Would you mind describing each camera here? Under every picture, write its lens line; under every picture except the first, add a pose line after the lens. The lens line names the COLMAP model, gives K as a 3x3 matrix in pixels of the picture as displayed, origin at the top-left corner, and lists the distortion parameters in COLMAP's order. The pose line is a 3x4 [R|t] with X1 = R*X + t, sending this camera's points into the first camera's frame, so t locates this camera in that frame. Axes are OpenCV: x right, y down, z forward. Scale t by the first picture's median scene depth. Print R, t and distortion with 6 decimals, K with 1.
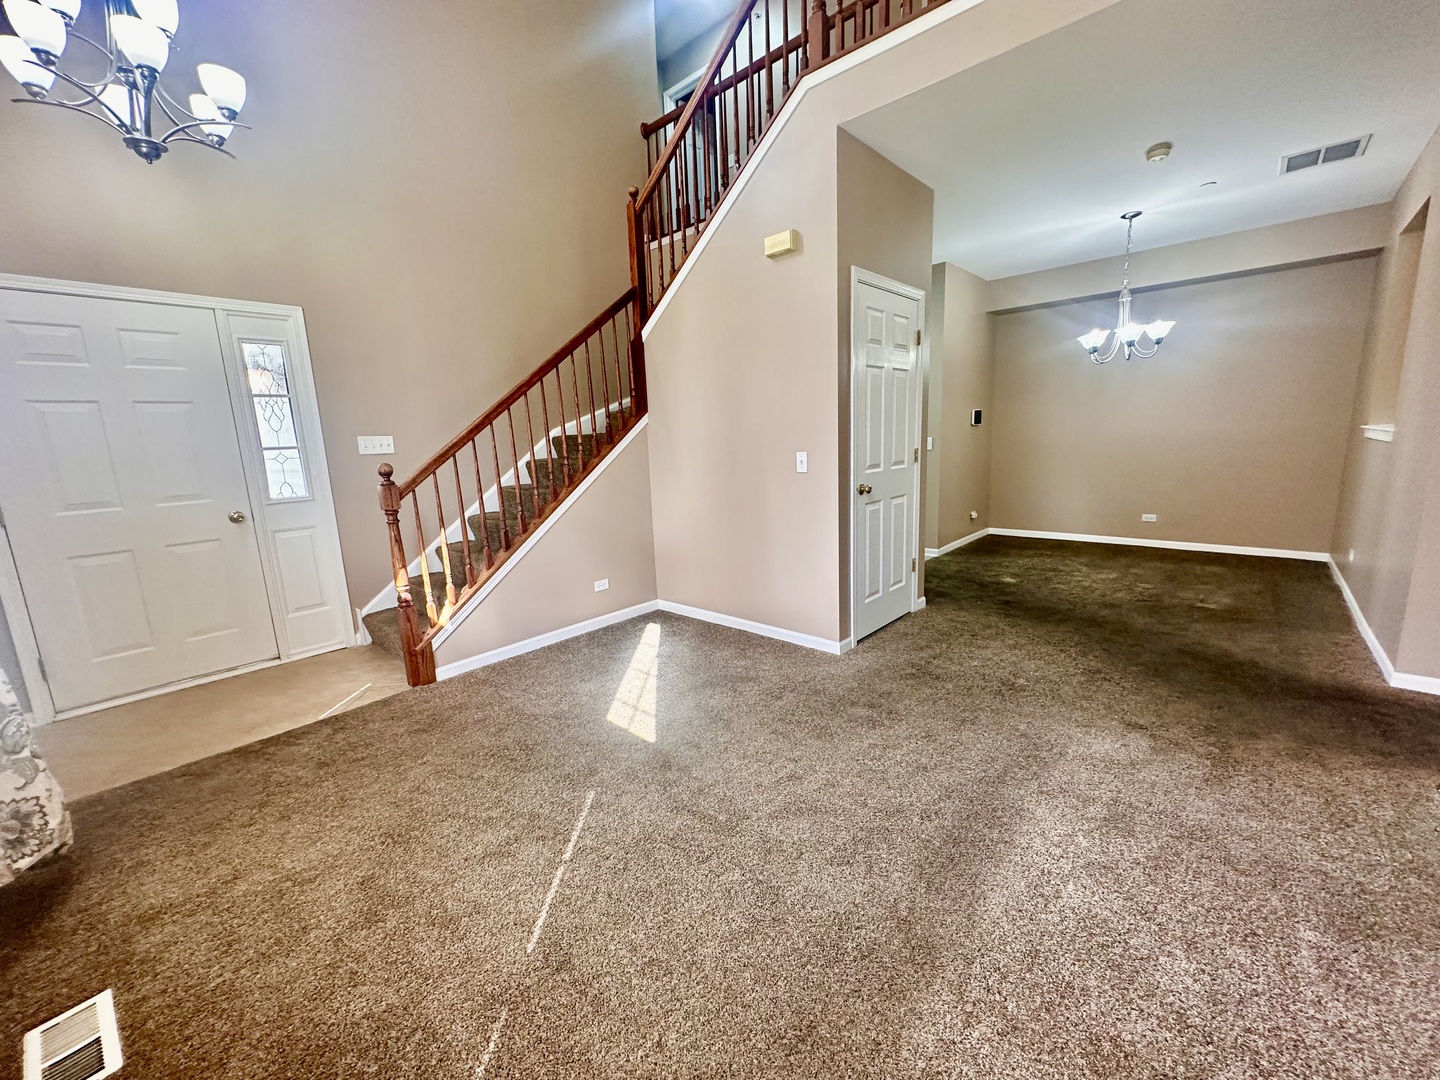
lens RADIAL K [[576.6, 0, 720.0], [0, 576.6, 540.0], [0, 0, 1]] dist [-0.003171, 0.000549]
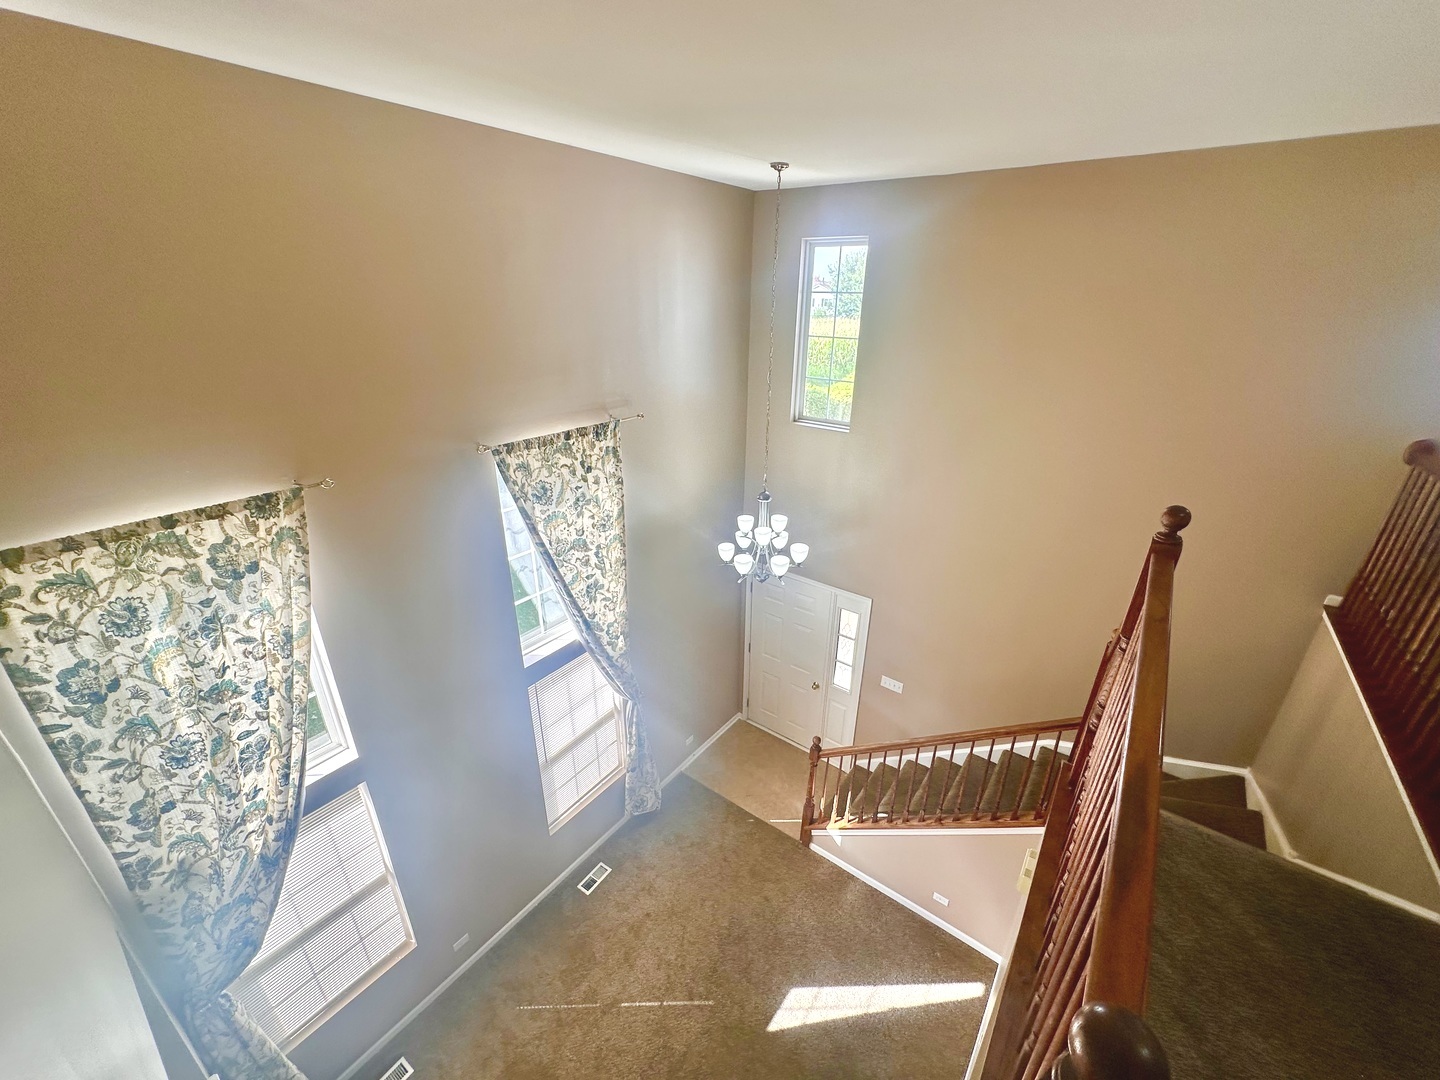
lens RADIAL K [[576.6, 0, 720.0], [0, 576.6, 540.0], [0, 0, 1]] dist [-0.003171, 0.000549]
pose [[0.093854, 0.431080, -0.897419, 0.627697], [-0.196773, 0.891649, 0.407729, -1.240276], [0.975947, 0.138321, 0.168509, 0.359277]]
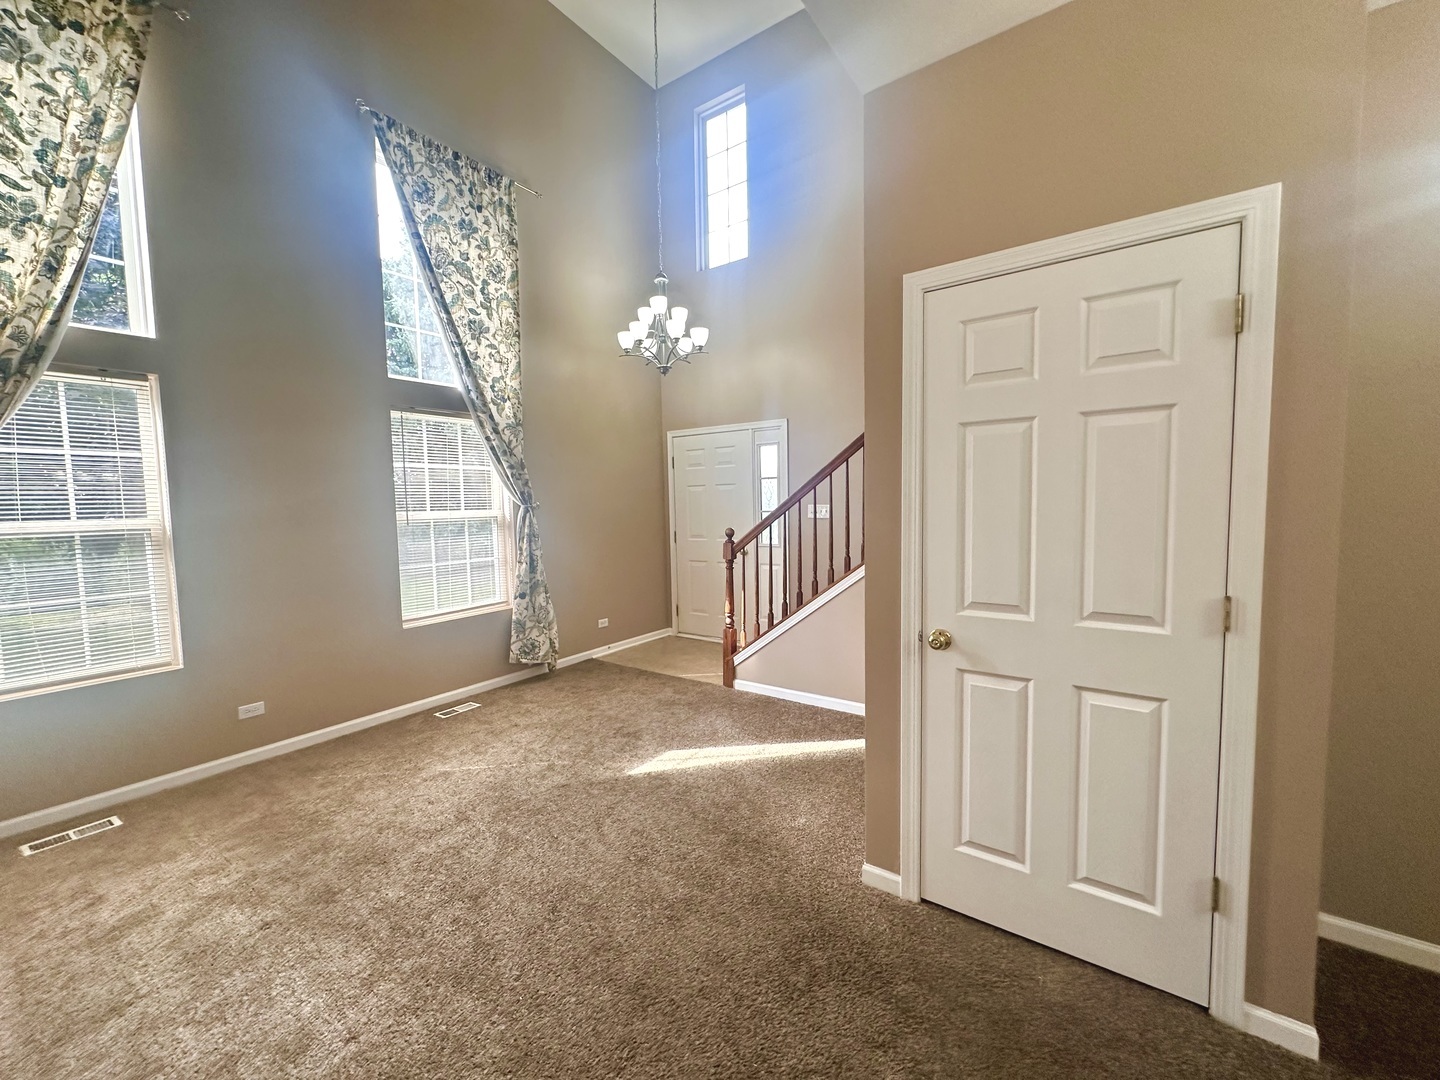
lens RADIAL K [[575.6, 0, 720.0], [0, 575.6, 540.0], [0, 0, 1]] dist [0.001727, -0.000548]
pose [[0.118222, 0.102969, -0.987634, 0.851177], [-0.167667, 0.982398, 0.082353, -0.214906], [0.978729, 0.155857, 0.133406, 0.769448]]
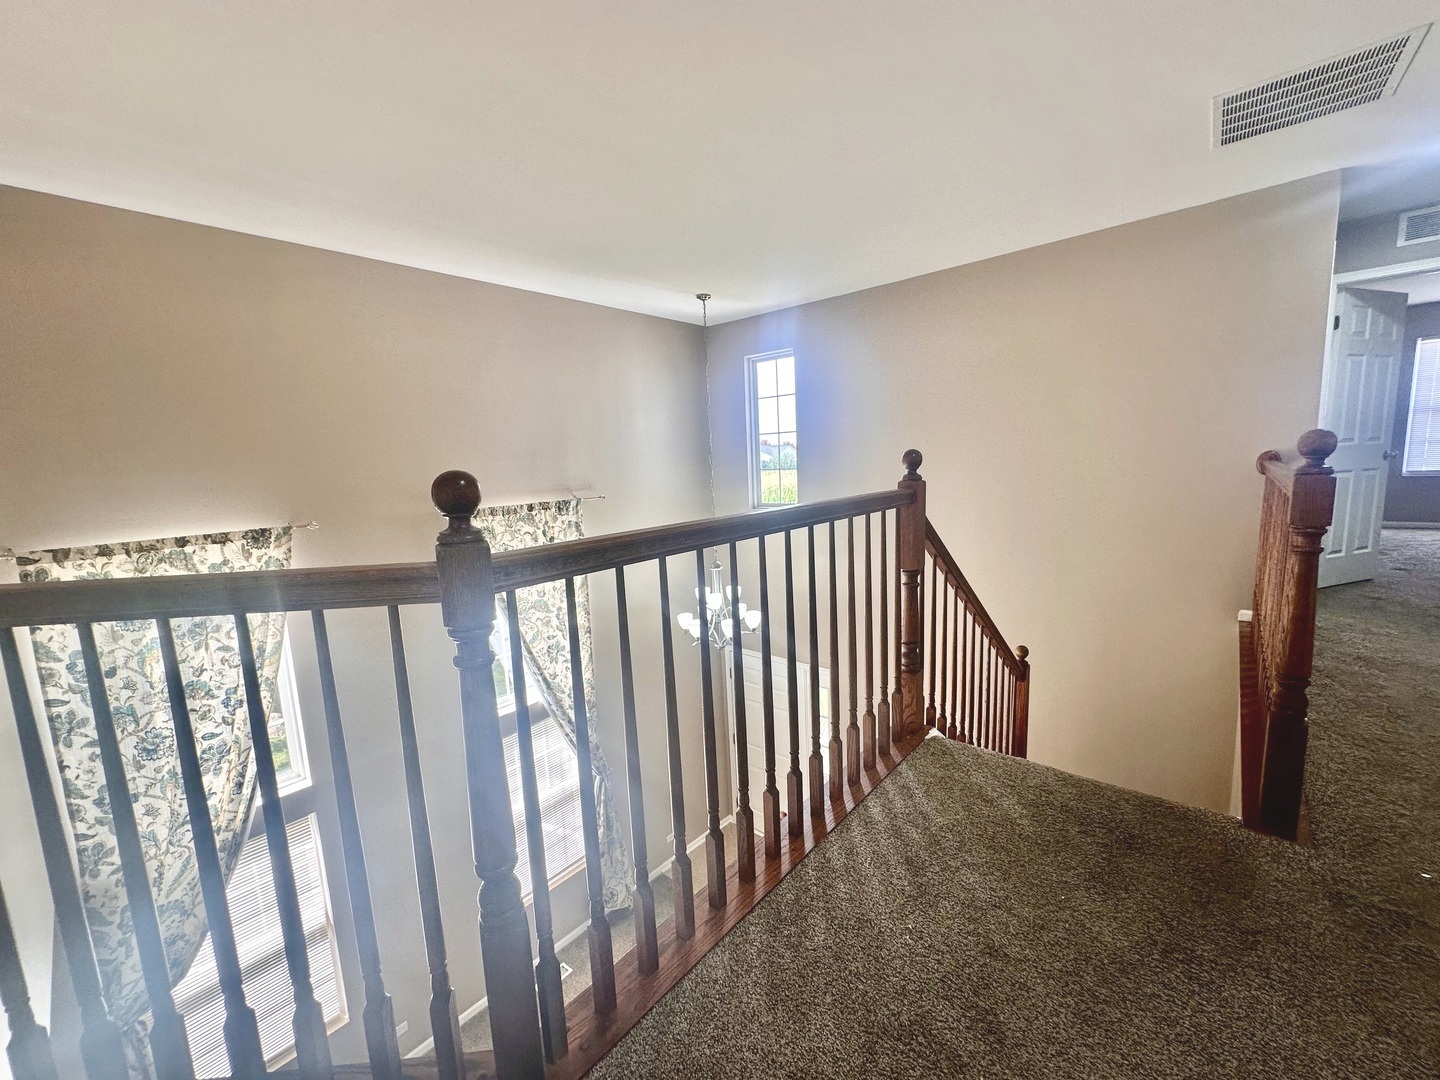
lens RADIAL K [[576.6, 0, 720.0], [0, 576.6, 540.0], [0, 0, 1]] dist [-0.003171, 0.000549]
pose [[0.017765, 0.176470, -0.984146, 0.851872], [-0.137823, 0.975337, 0.172402, -1.108761], [0.990298, 0.132575, 0.041648, 0.644093]]
